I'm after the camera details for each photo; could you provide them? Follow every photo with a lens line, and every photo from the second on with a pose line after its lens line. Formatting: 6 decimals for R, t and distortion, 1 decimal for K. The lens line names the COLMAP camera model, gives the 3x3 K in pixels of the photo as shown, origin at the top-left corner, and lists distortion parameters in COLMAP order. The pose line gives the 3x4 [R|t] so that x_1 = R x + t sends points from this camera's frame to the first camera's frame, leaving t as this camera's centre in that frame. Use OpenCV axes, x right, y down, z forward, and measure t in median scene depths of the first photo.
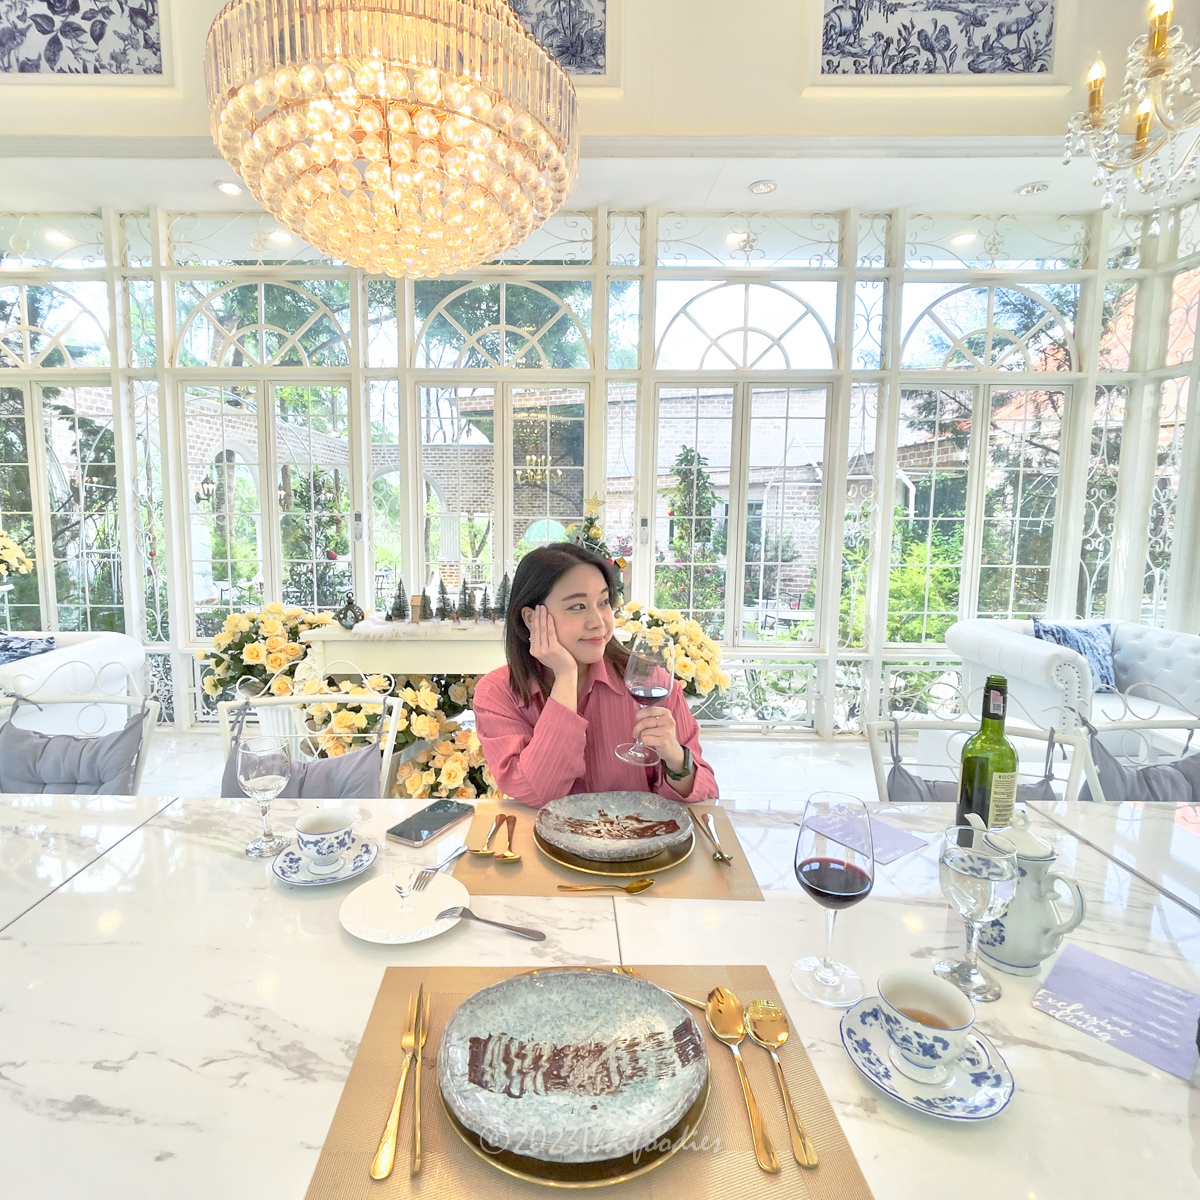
lens RADIAL K [[607.9, 0, 598.7], [0, 607.9, 597.2], [0, 0, 1]] dist [0.000038, 0.000625]
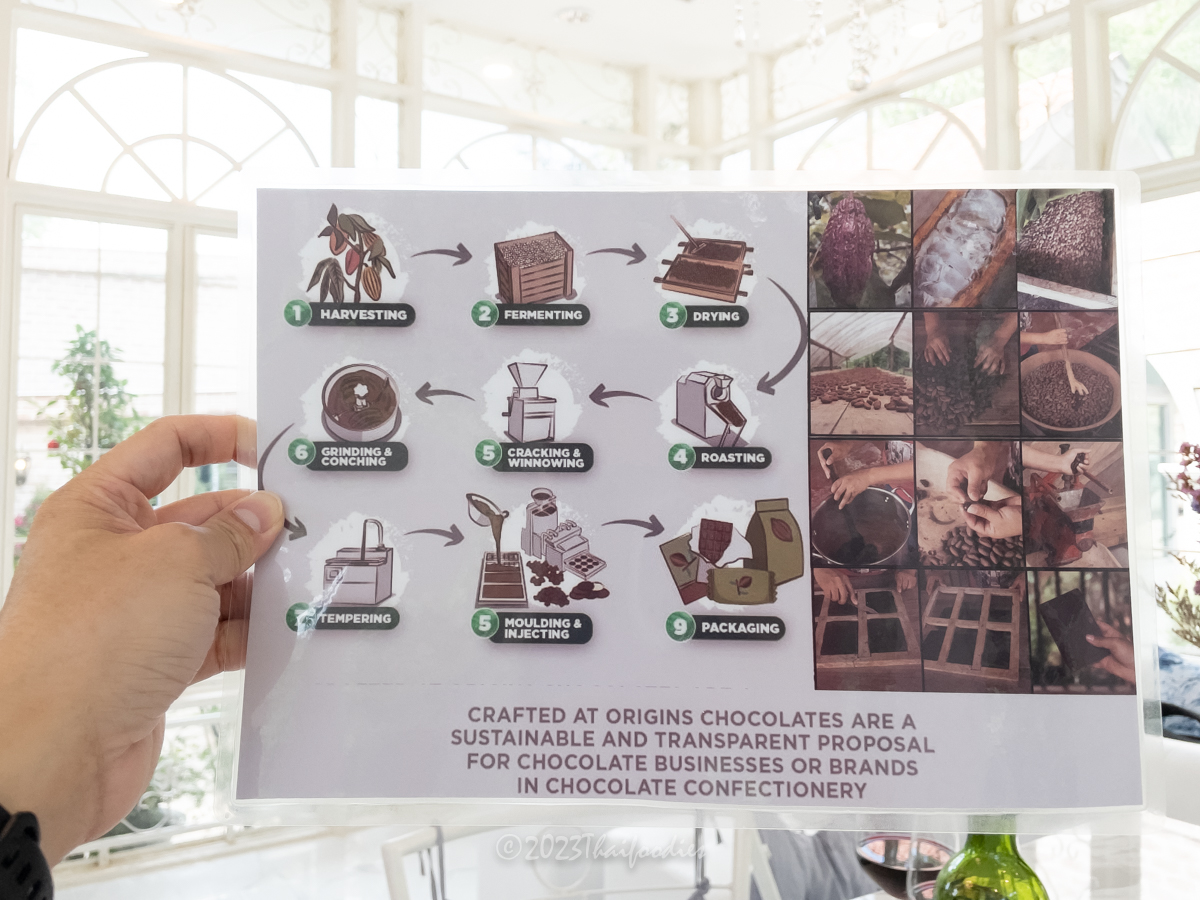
lens RADIAL K [[903.8, 0, 600.0], [0, 903.8, 450.5], [0, 0, 1]] dist [-0.002222, -0.001659]
pose [[0.810023, 0.011038, 0.586294, 0.063715], [0.076175, 0.989370, -0.123870, 0.002881], [-0.581430, 0.144998, 0.800572, 0.115979]]
